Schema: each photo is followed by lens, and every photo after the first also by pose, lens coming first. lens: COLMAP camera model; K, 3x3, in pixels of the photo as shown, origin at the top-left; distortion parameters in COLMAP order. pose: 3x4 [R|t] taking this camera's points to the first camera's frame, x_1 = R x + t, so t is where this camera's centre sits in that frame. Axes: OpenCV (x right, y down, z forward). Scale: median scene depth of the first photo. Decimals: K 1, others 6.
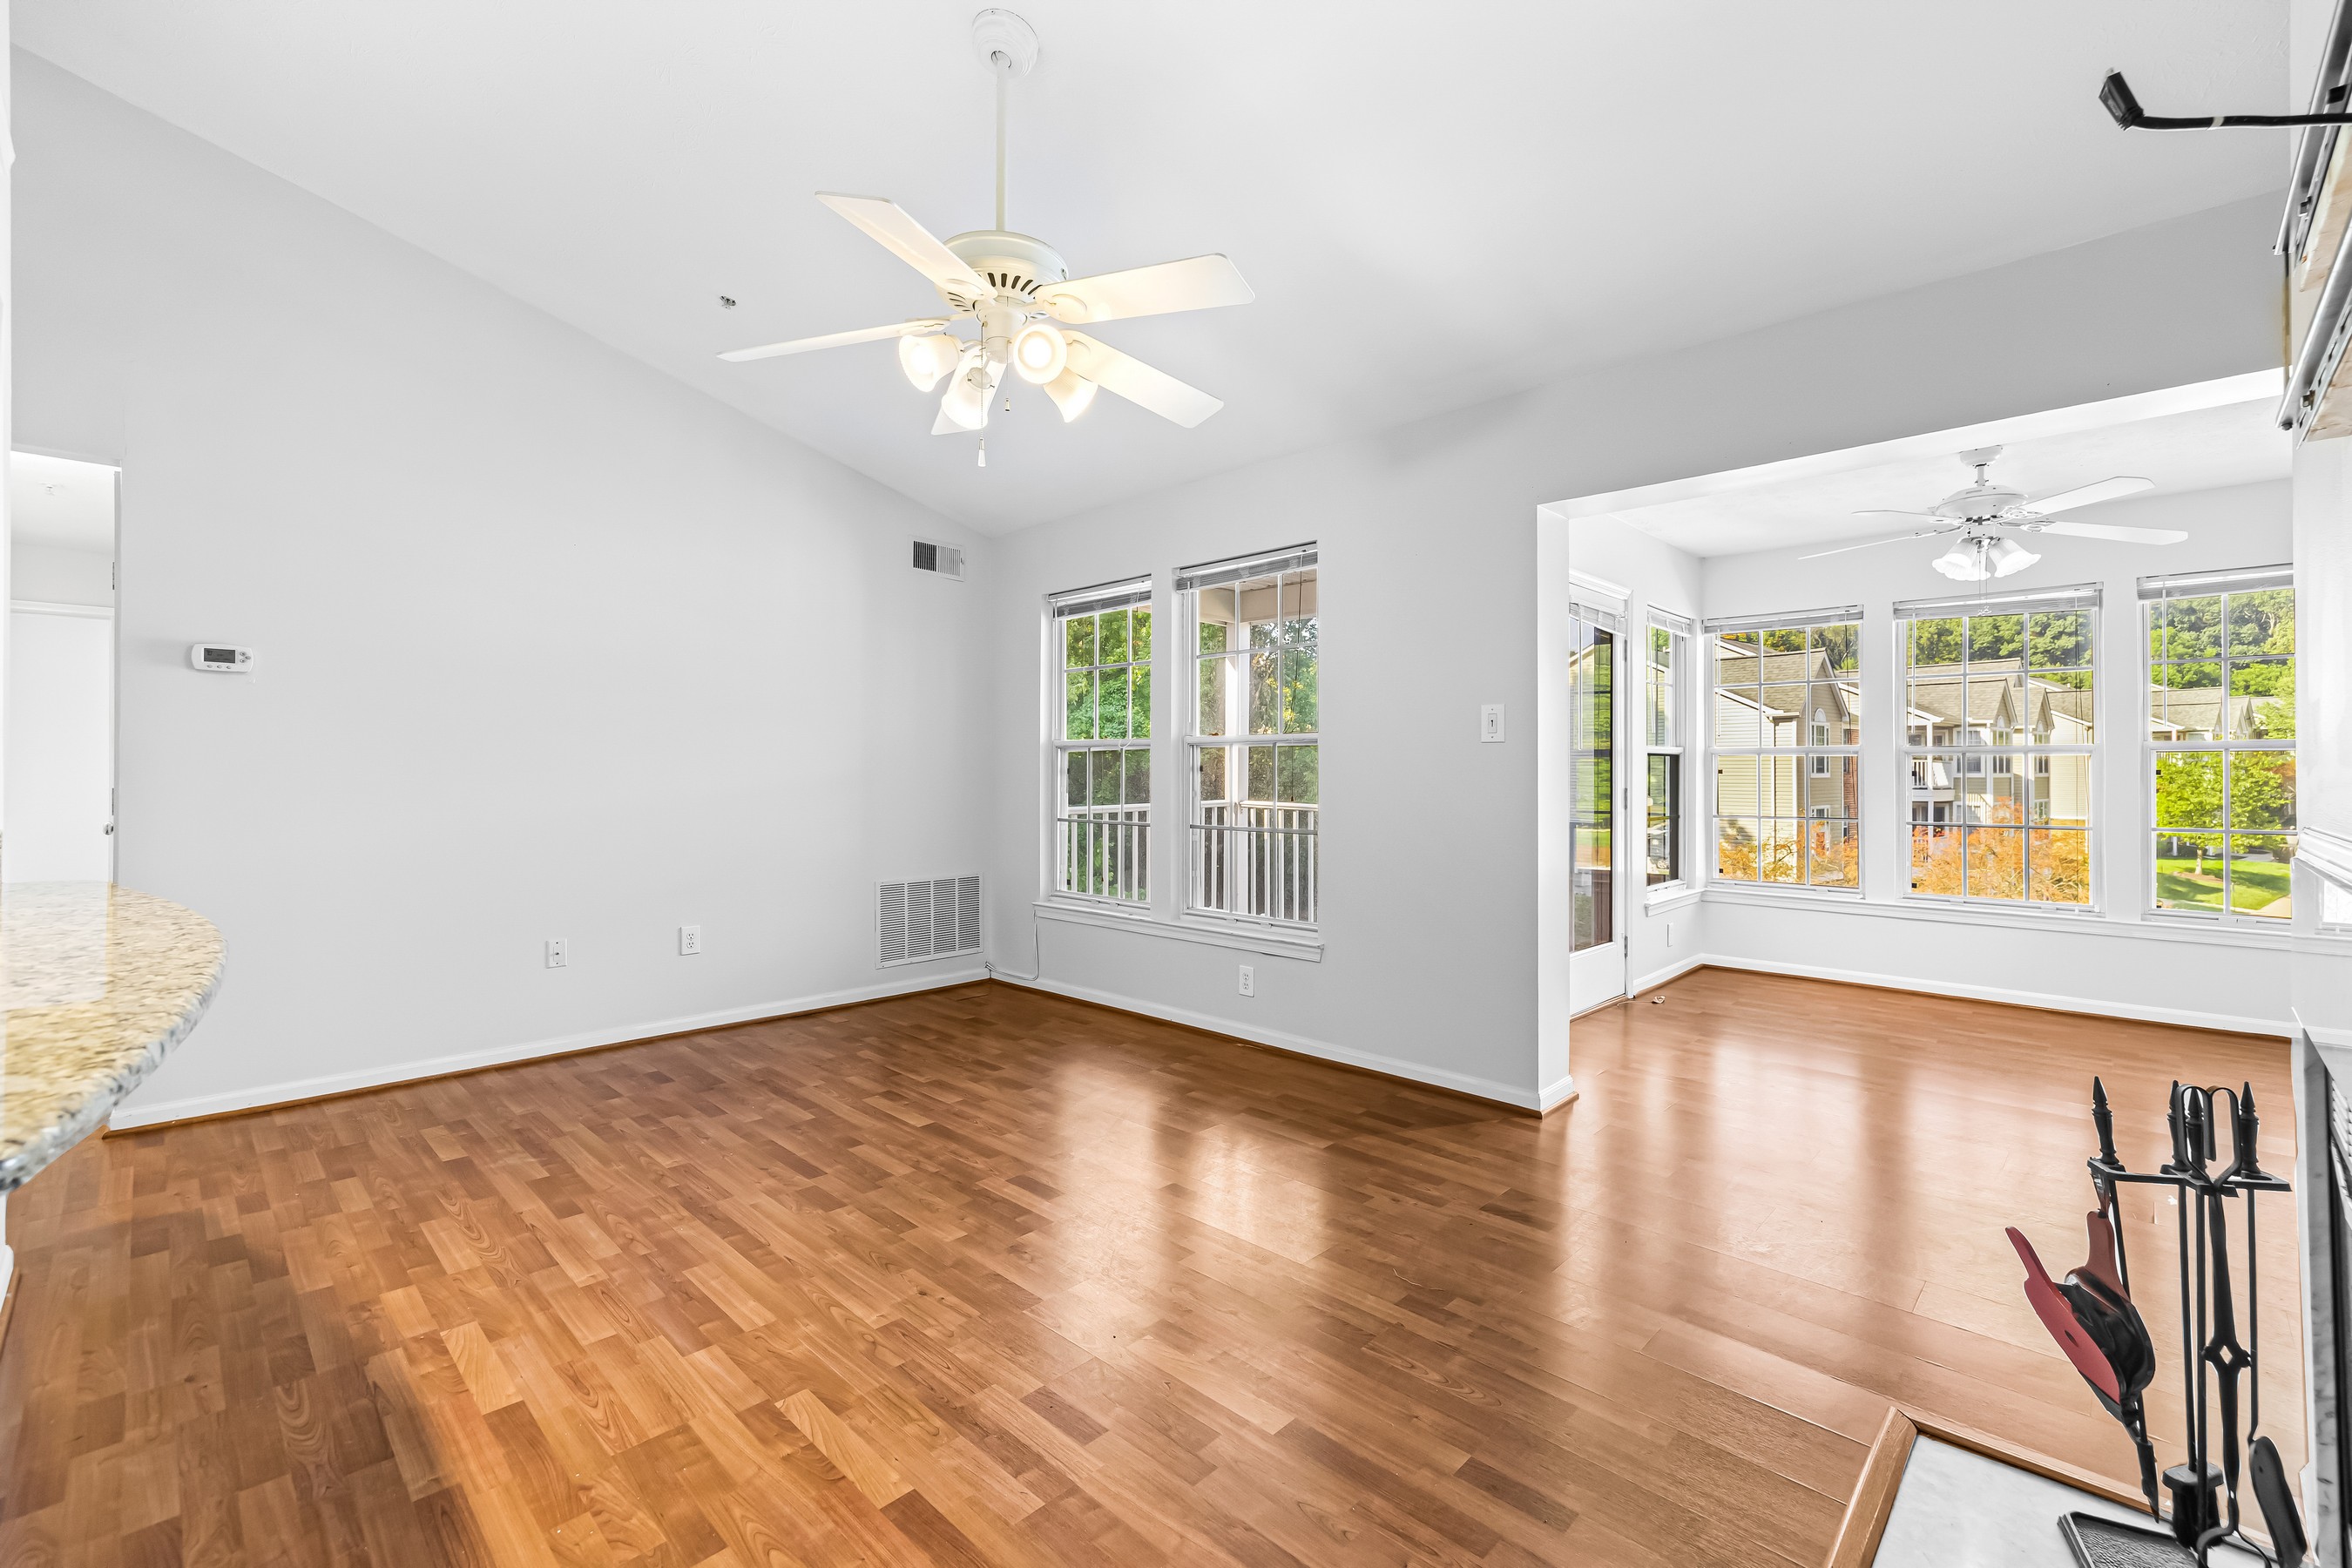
lens RADIAL K [[994.1, 0, 1182.1], [0, 994.1, 763.9], [0, 0, 1]] dist [0.001544, 0.000181]
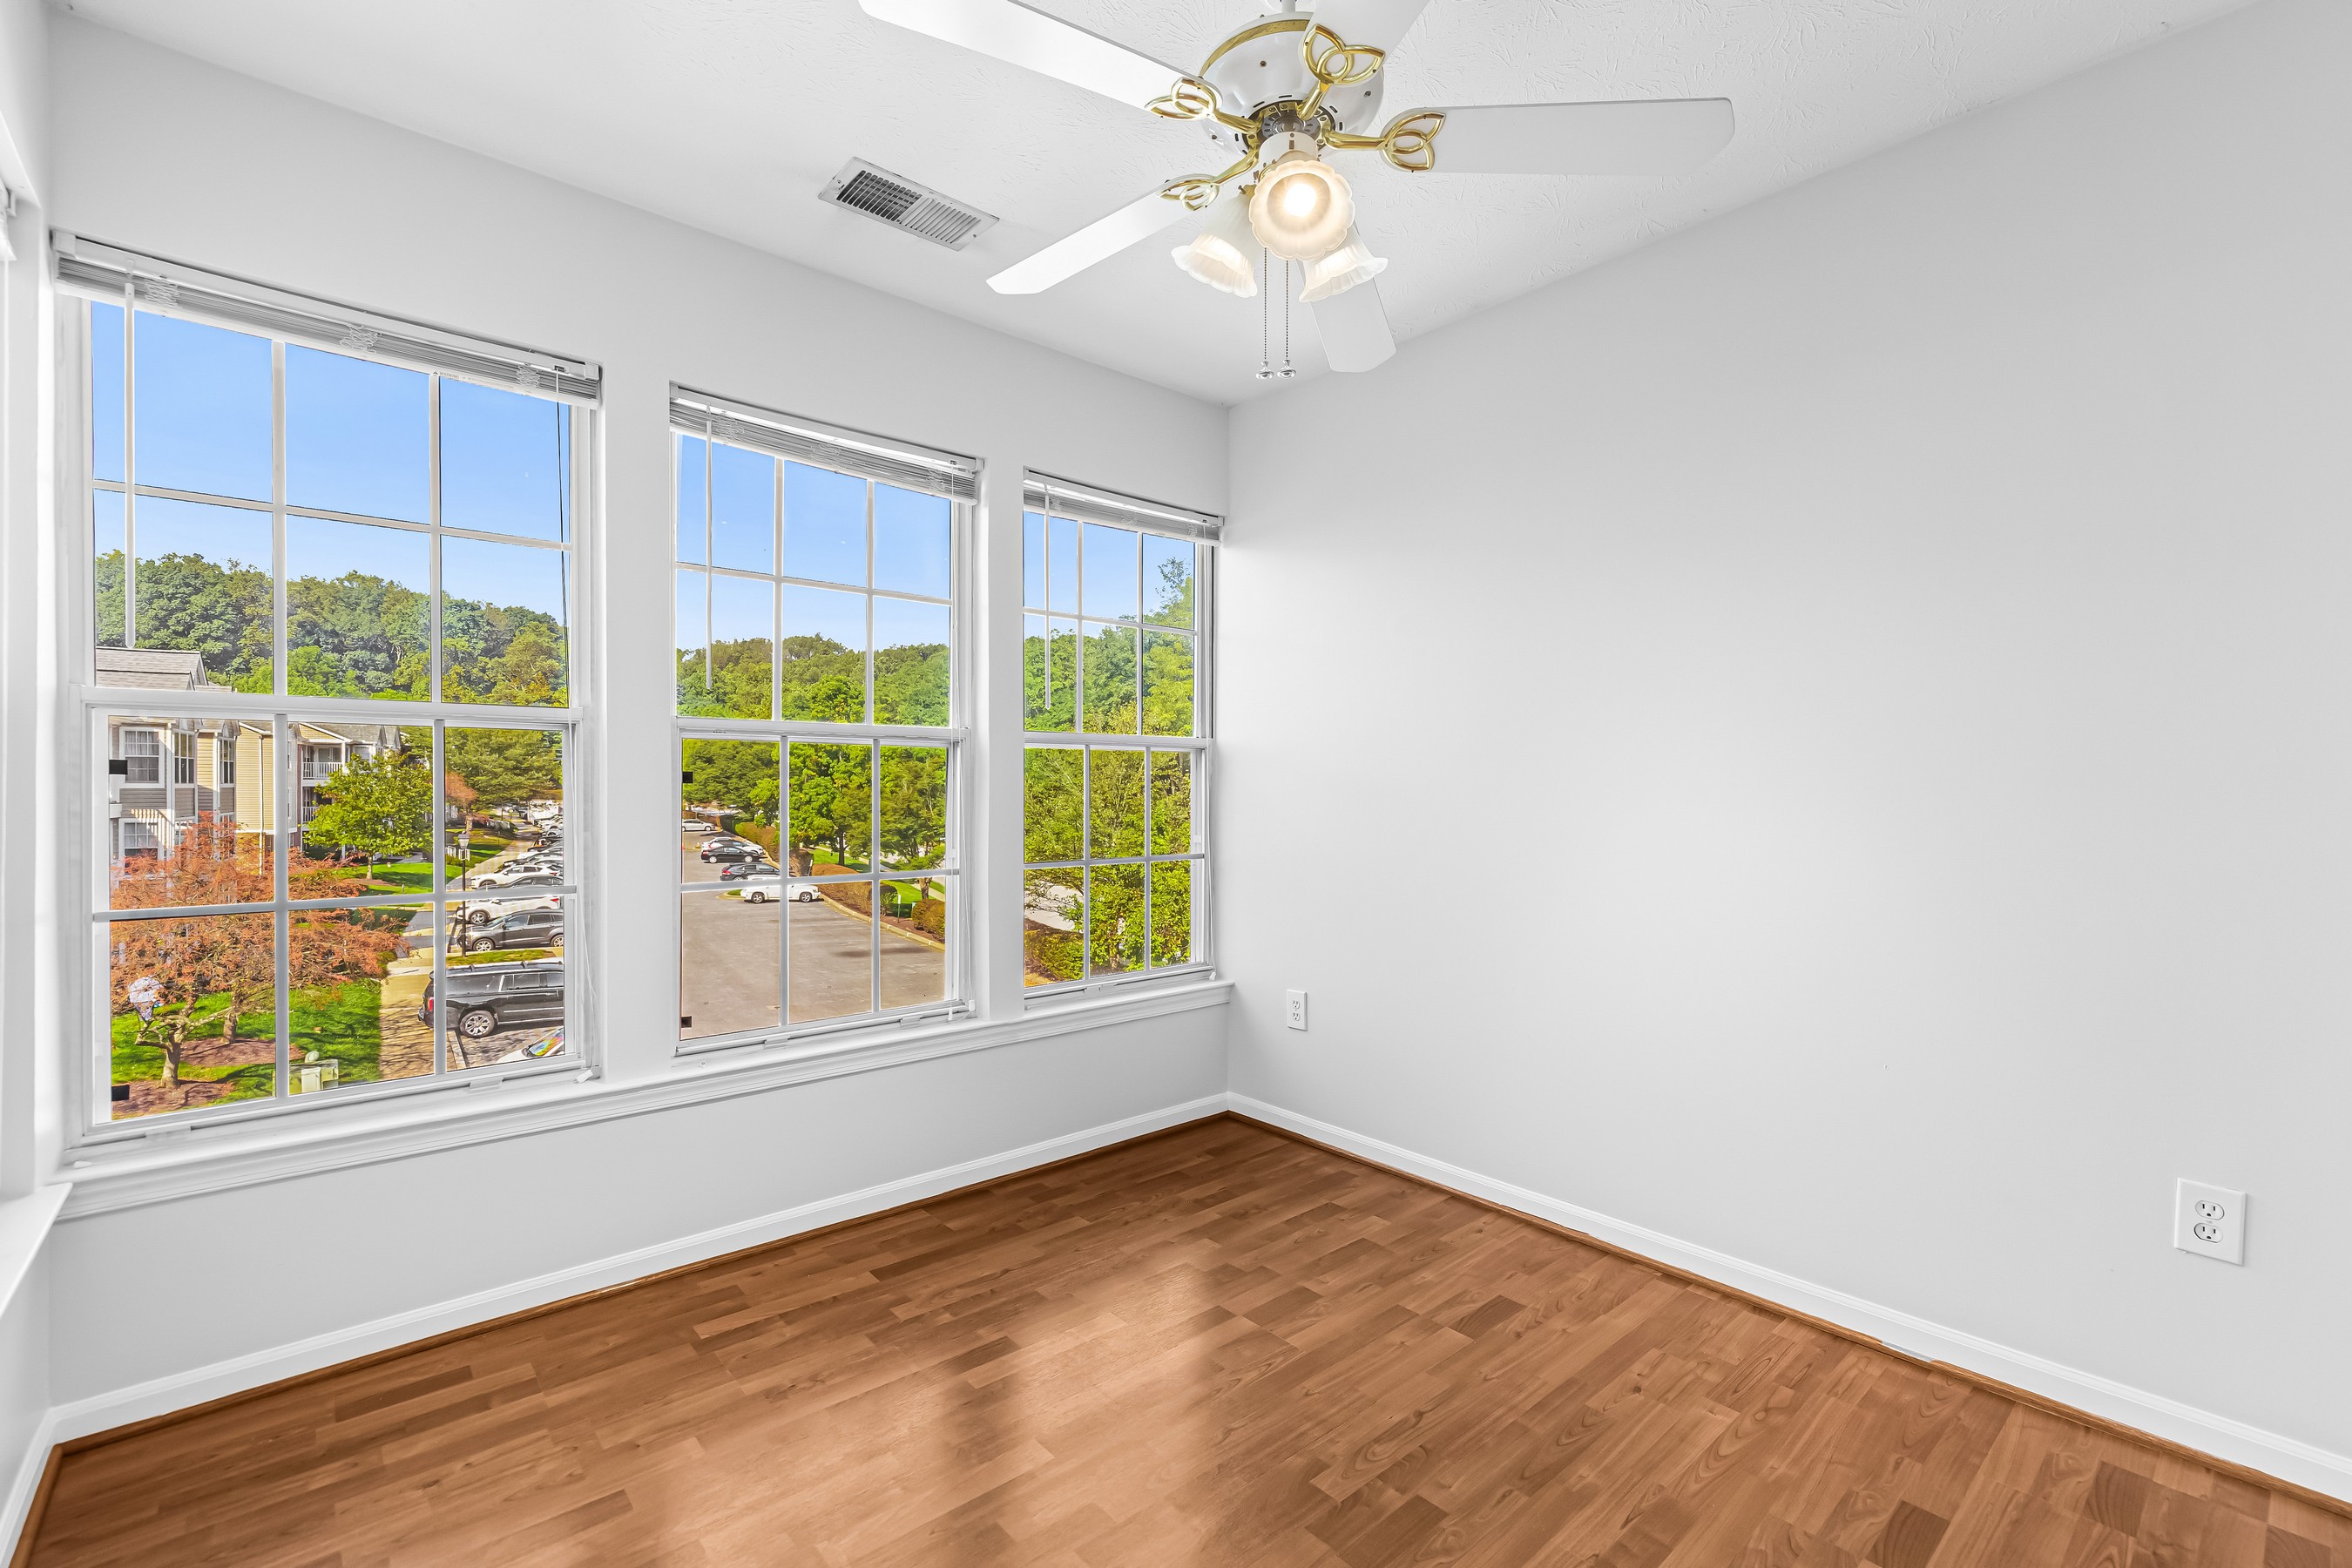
lens RADIAL K [[994.1, 0, 1176.7], [0, 994.1, 795.4], [0, 0, 1]] dist [0.001544, 0.000181]
pose [[0.069639, -0.007134, 0.997547, 0.327656], [-0.012933, 0.999884, 0.008054, 0.012094], [-0.997488, -0.013462, 0.069538, 0.827024]]
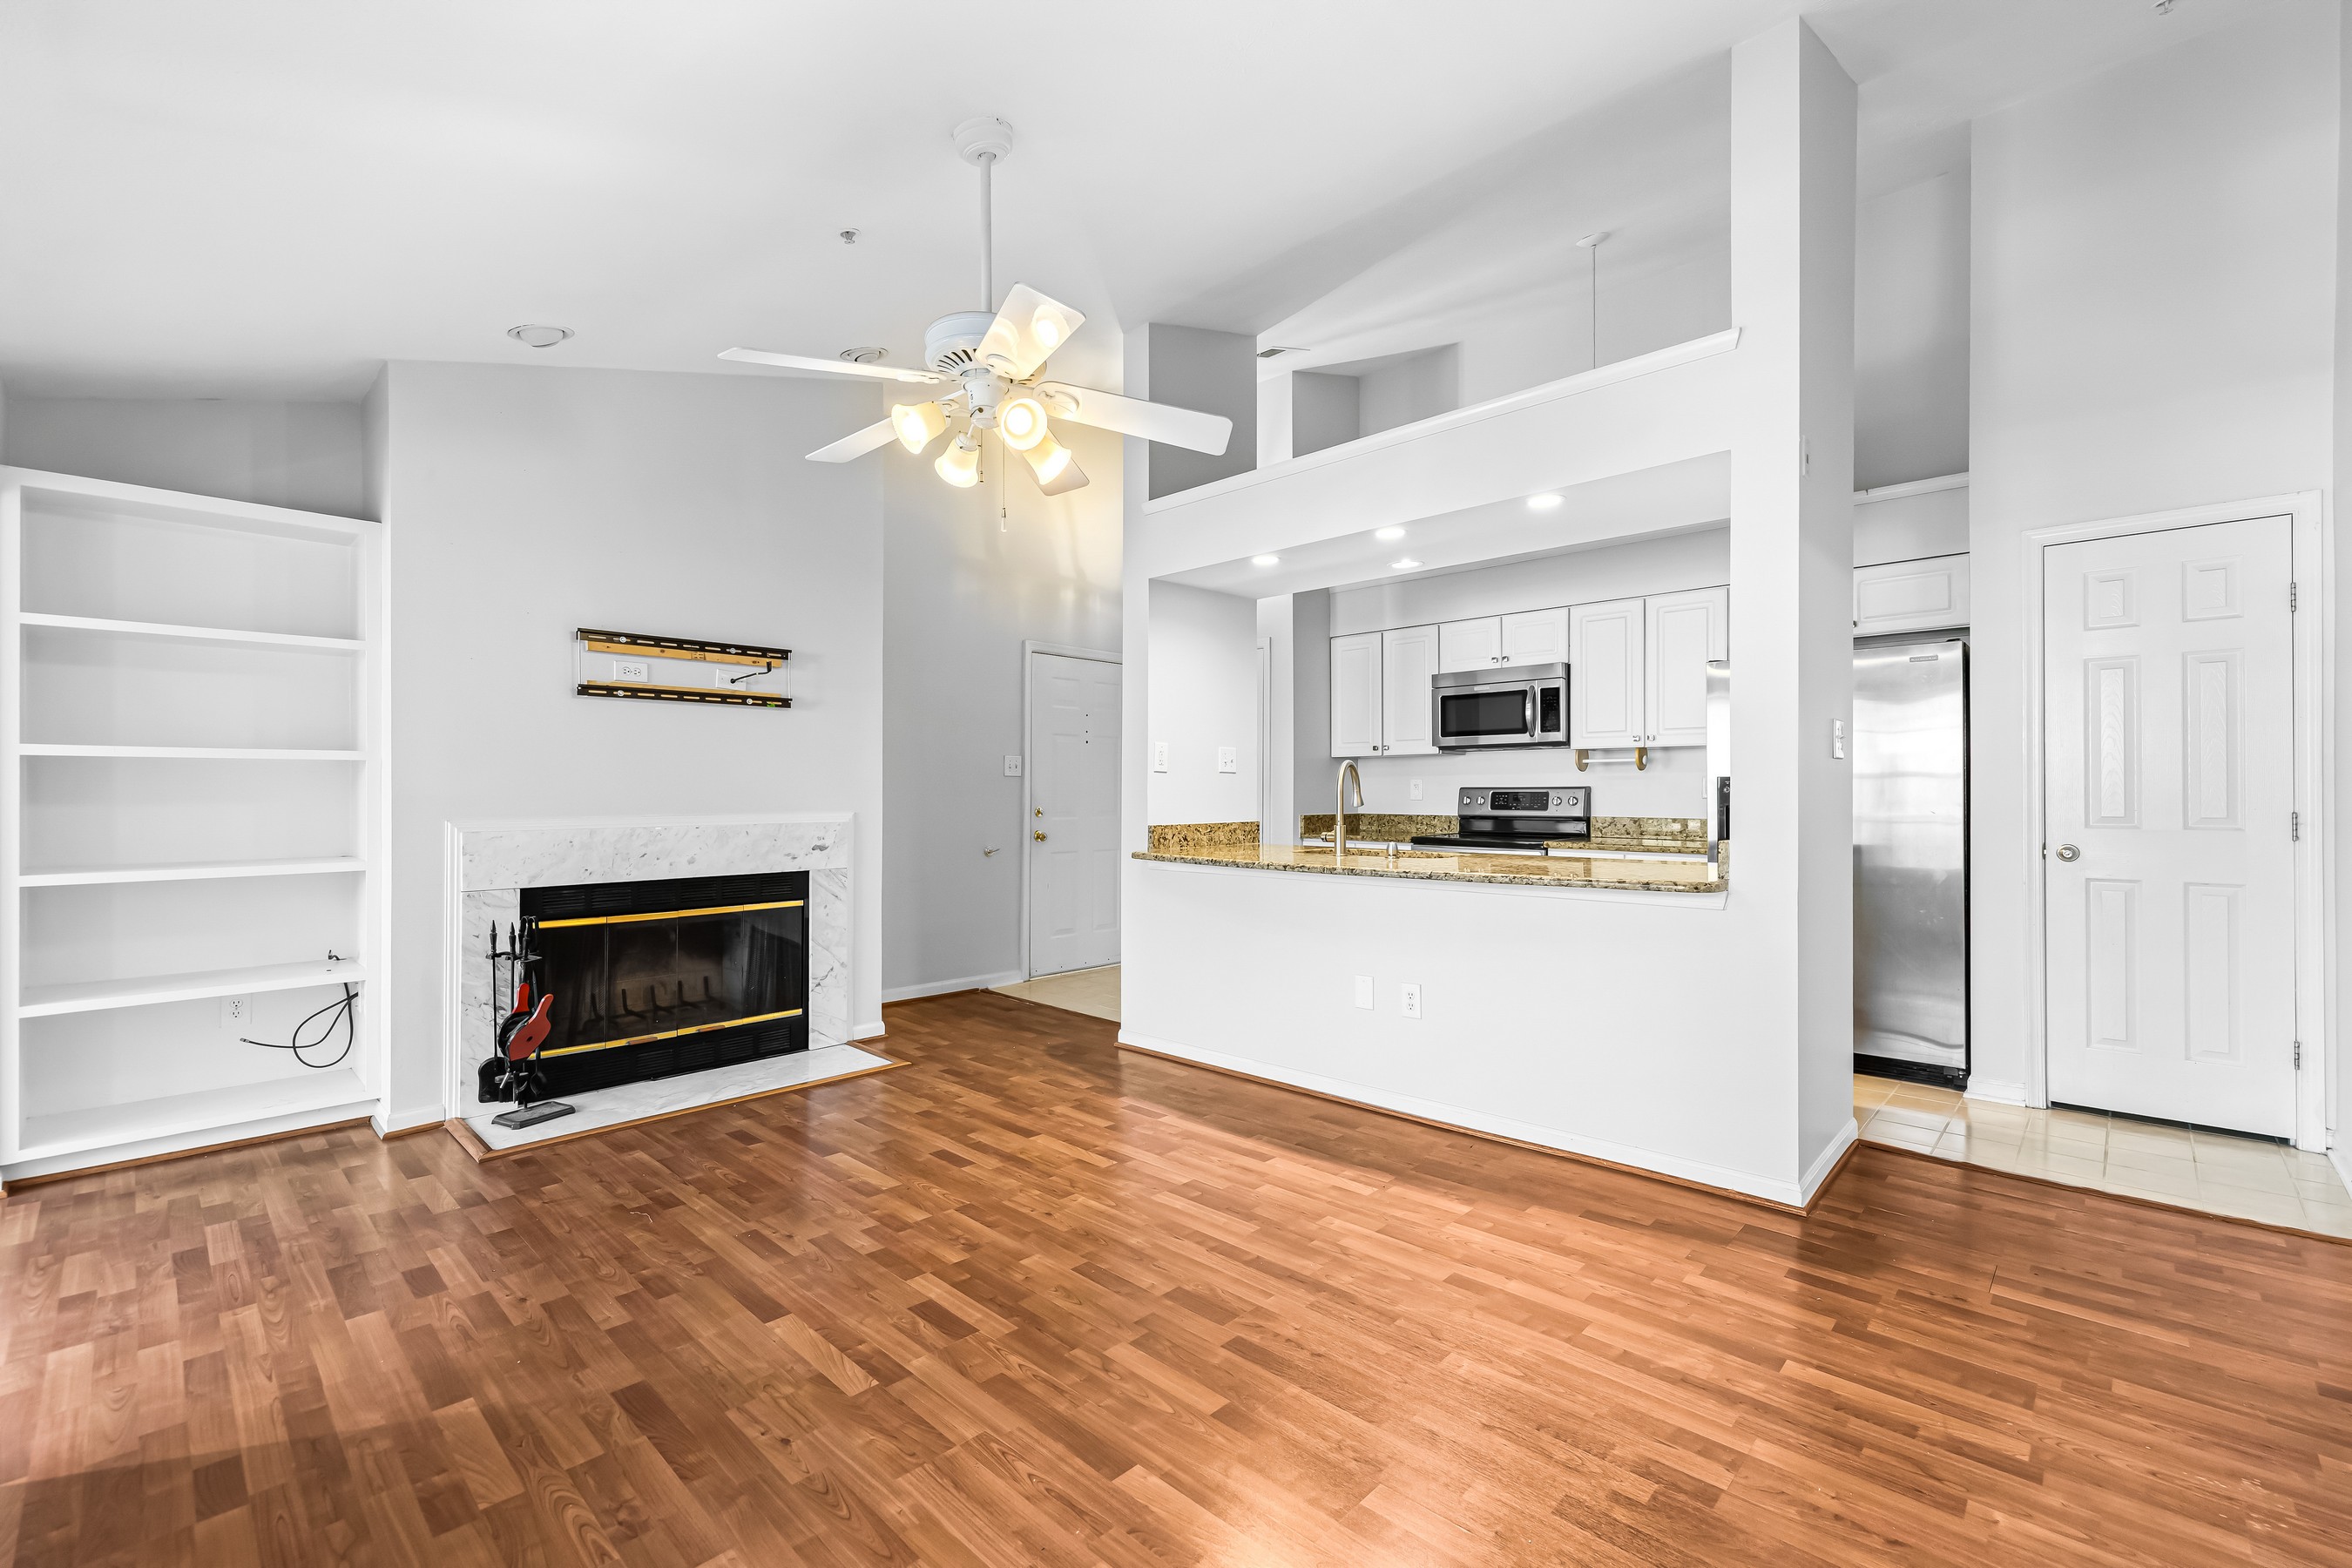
lens RADIAL K [[994.1, 0, 1190.6], [0, 994.1, 780.7], [0, 0, 1]] dist [0.001544, 0.000181]
pose [[-0.999862, -0.000403, -0.016637, -0.194782], [-0.000018, 0.999732, -0.023138, 0.006990], [0.016642, -0.023135, -0.999594, 1.056104]]
